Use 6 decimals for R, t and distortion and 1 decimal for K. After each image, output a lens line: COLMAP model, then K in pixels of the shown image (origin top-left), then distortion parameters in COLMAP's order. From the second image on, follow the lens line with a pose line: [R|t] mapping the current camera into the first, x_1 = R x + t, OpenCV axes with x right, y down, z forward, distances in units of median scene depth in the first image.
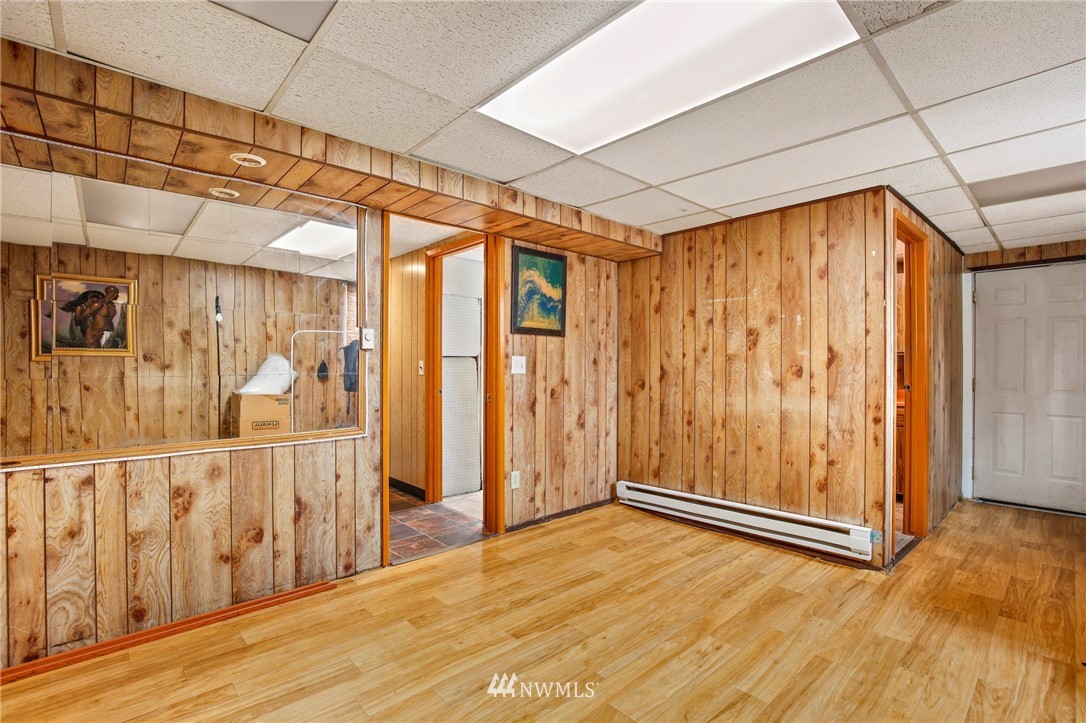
lens RADIAL K [[504.1, 0, 547.8], [0, 504.1, 363.3], [0, 0, 1]] dist [-0.025812, 0.001065]
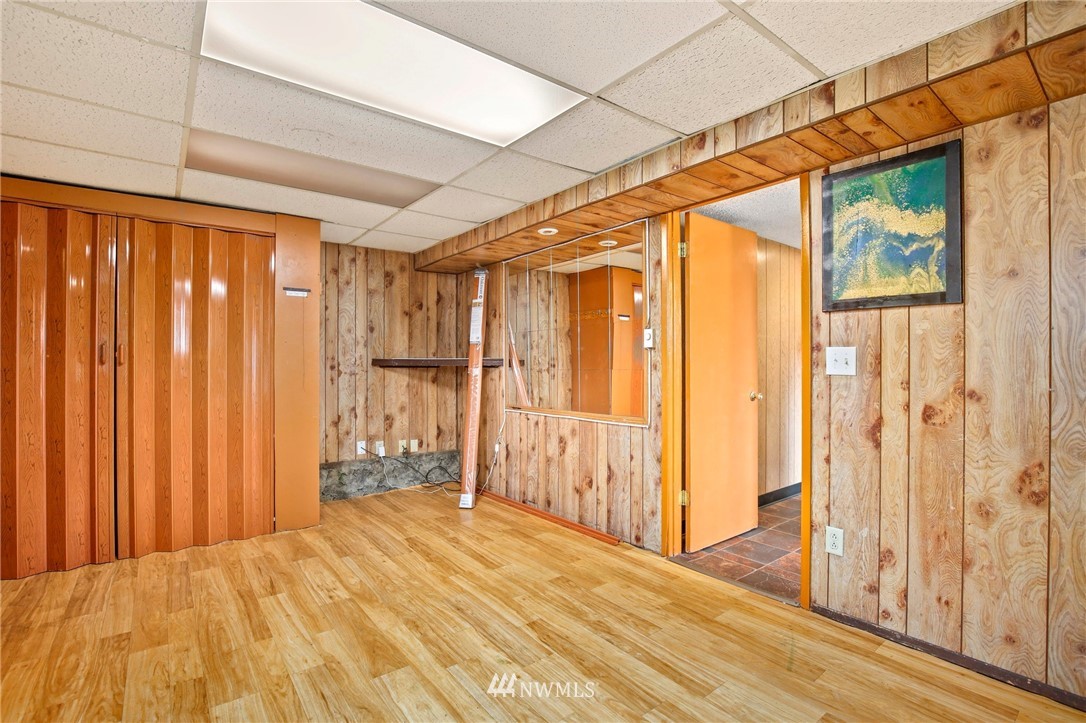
lens RADIAL K [[504.1, 0, 547.8], [0, 504.1, 363.3], [0, 0, 1]] dist [-0.025812, 0.001065]
pose [[-0.079416, -0.004478, -0.996832, 0.765523], [0.004263, 0.999979, -0.004832, 0.010121], [0.996832, -0.004633, -0.079395, 0.886294]]
